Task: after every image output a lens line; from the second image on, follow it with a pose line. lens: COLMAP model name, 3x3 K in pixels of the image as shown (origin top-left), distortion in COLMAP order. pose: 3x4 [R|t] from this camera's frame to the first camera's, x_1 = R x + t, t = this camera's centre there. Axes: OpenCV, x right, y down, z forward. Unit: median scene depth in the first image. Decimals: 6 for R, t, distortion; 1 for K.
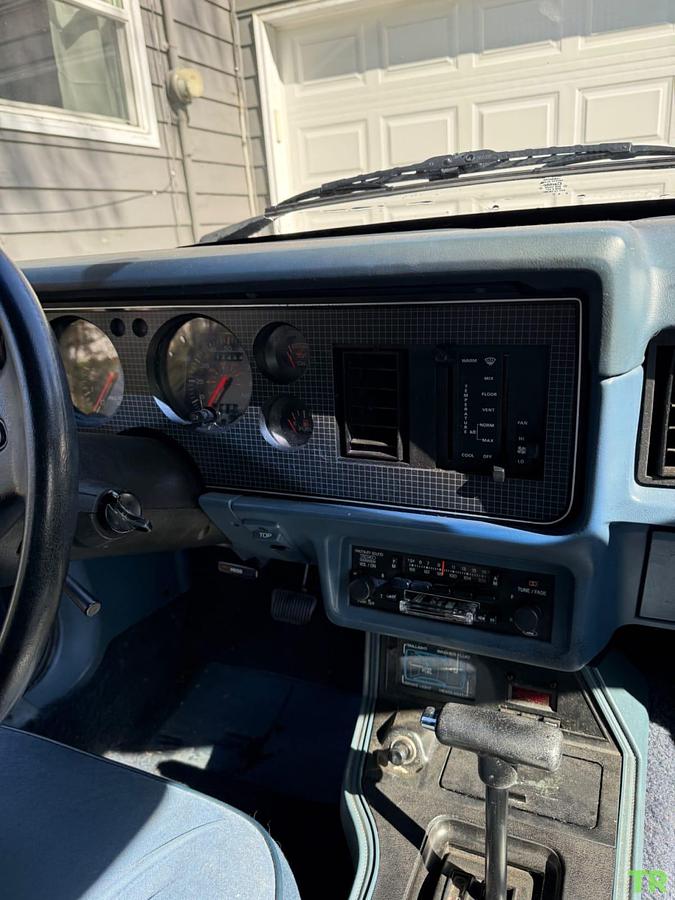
lens RADIAL K [[638.2, 0, 337.5], [0, 638.2, 450.0], [0, 0, 1]] dist [0.009832, -0.006983]
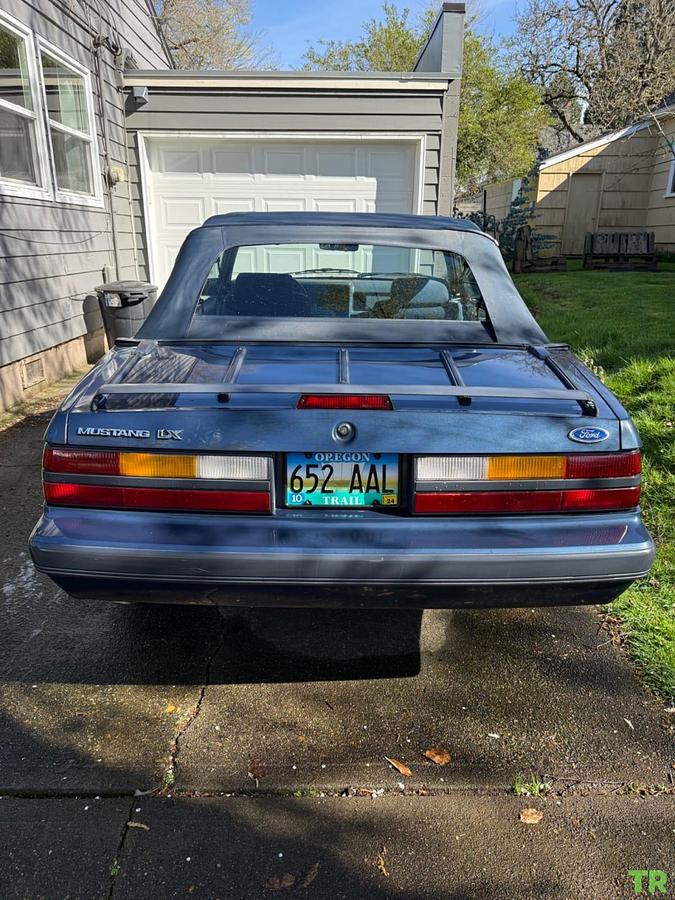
lens RADIAL K [[638.2, 0, 337.5], [0, 638.2, 450.0], [0, 0, 1]] dist [0.009832, -0.006983]
pose [[0.910614, -0.047469, 0.410523, -0.433944], [0.056454, 0.998357, -0.009786, 0.258667], [-0.409384, 0.032087, 0.911798, -0.869833]]
